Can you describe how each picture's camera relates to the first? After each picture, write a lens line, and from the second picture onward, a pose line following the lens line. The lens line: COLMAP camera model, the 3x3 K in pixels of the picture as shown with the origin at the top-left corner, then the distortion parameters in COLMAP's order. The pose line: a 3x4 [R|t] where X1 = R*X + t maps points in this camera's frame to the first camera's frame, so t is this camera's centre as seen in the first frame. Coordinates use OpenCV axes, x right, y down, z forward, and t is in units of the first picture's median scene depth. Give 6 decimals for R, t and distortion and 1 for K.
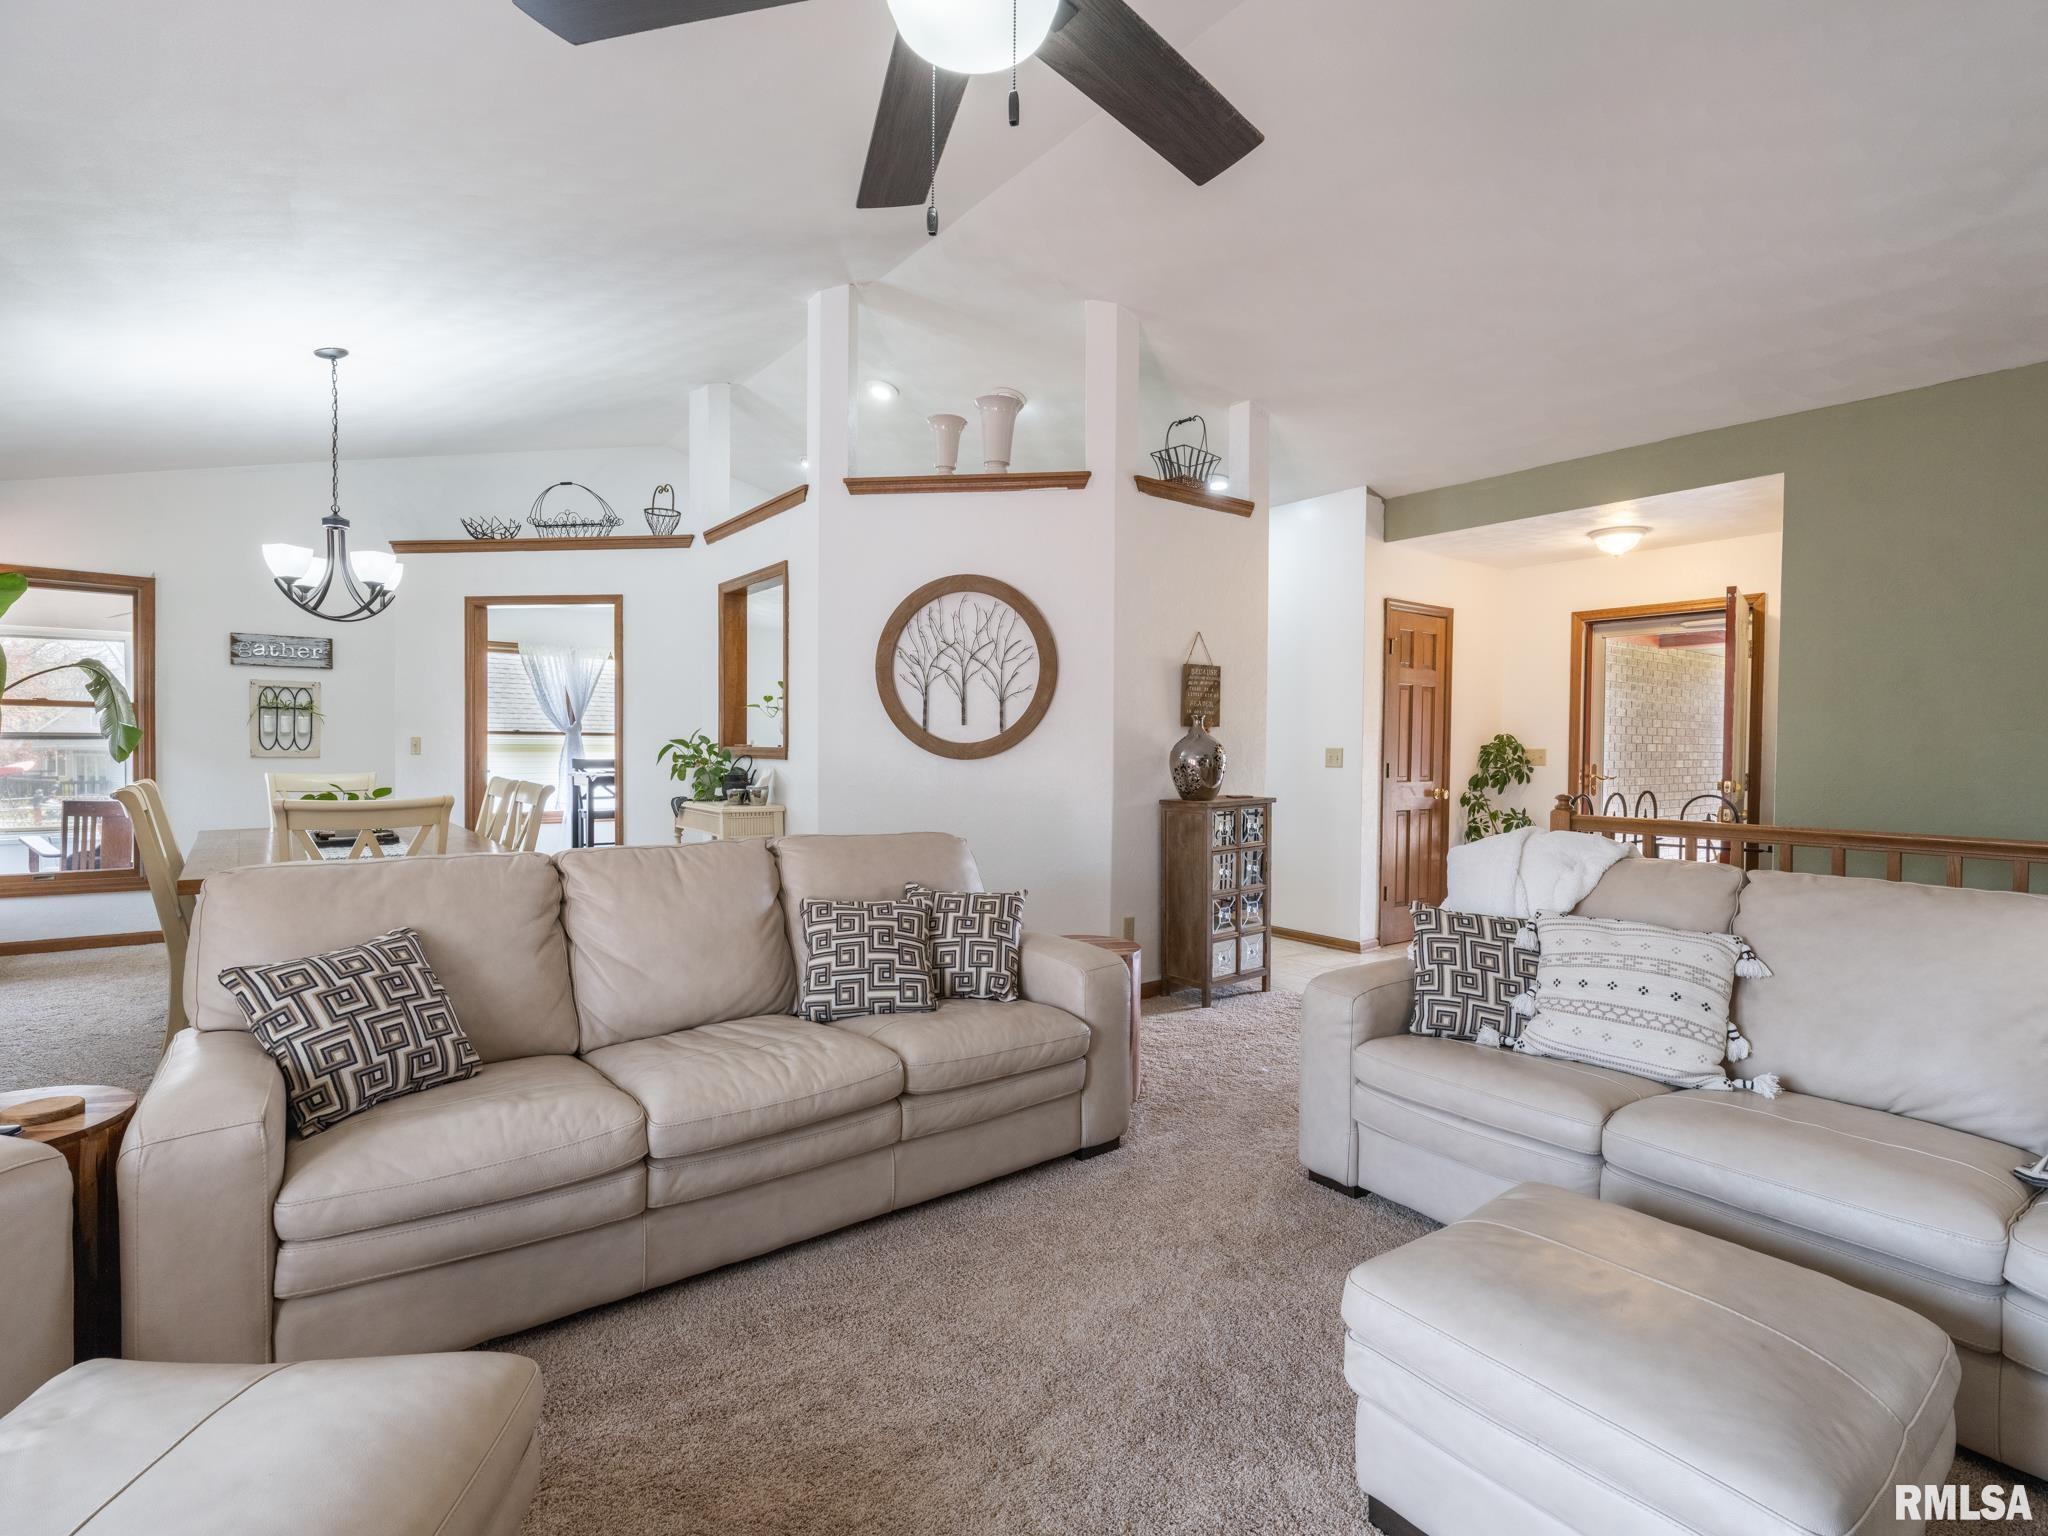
lens RADIAL K [[973.8, 0, 1019.7], [0, 973.8, 768.0], [0, 0, 1]] dist [-0.000286, -0.000483]
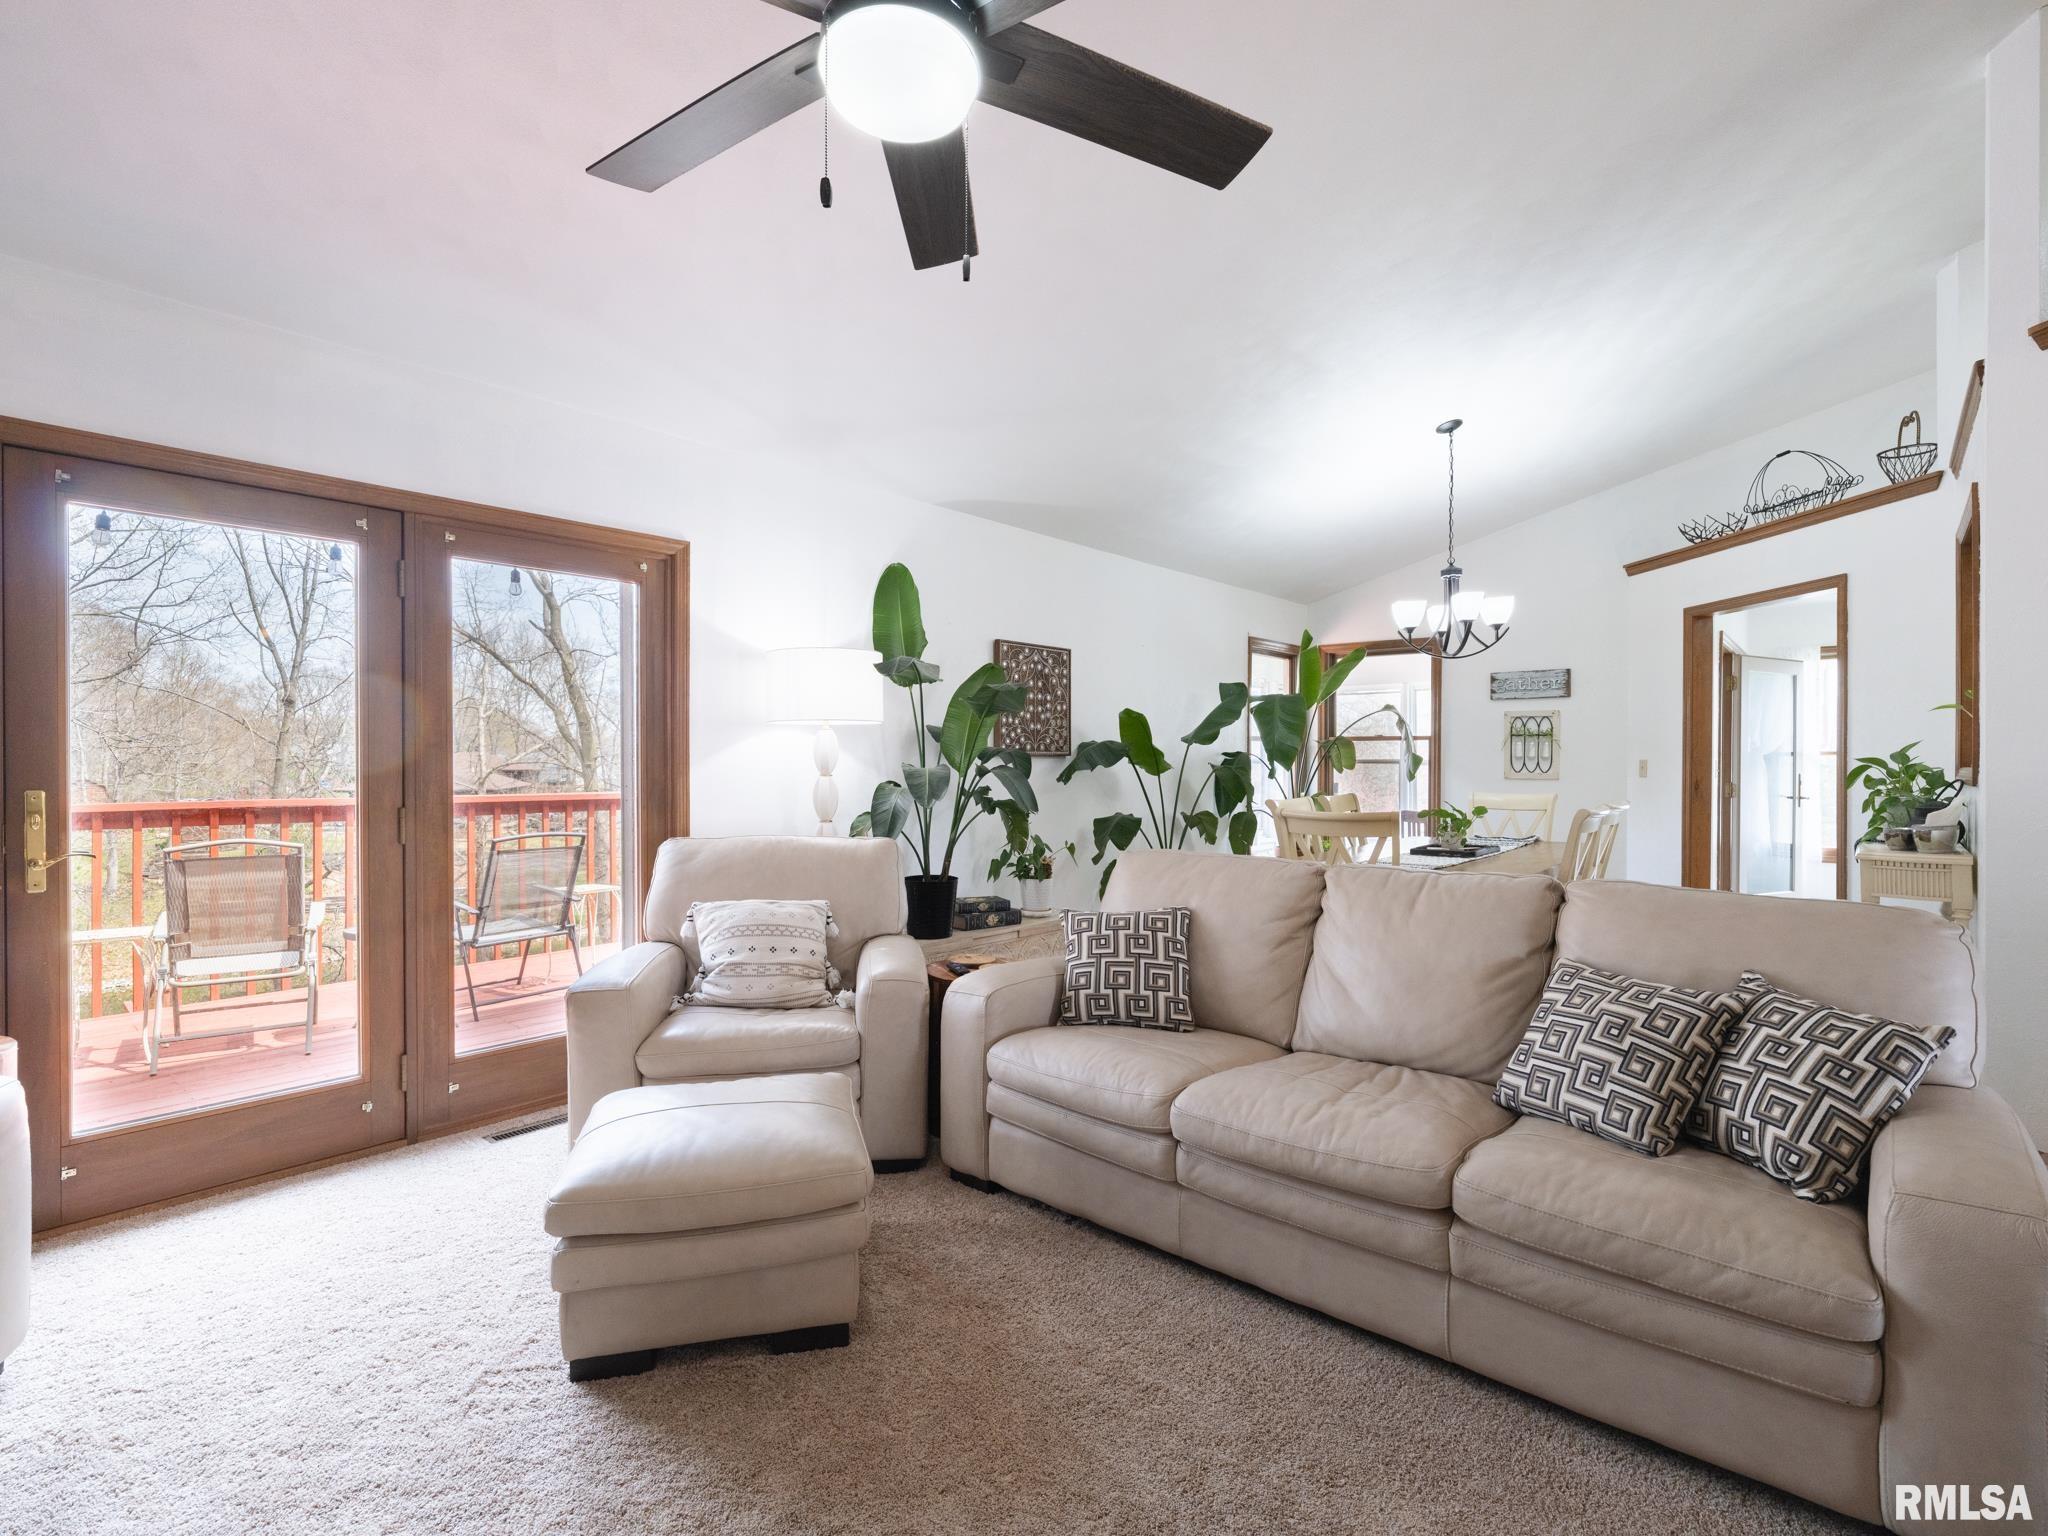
lens RADIAL K [[973.8, 0, 1019.7], [0, 973.8, 768.0], [0, 0, 1]] dist [-0.000286, -0.000483]
pose [[0.197608, -0.004308, -0.980272, 0.463521], [-0.021456, 0.999732, -0.008718, -0.002794], [0.980046, 0.022755, 0.197463, 0.412416]]
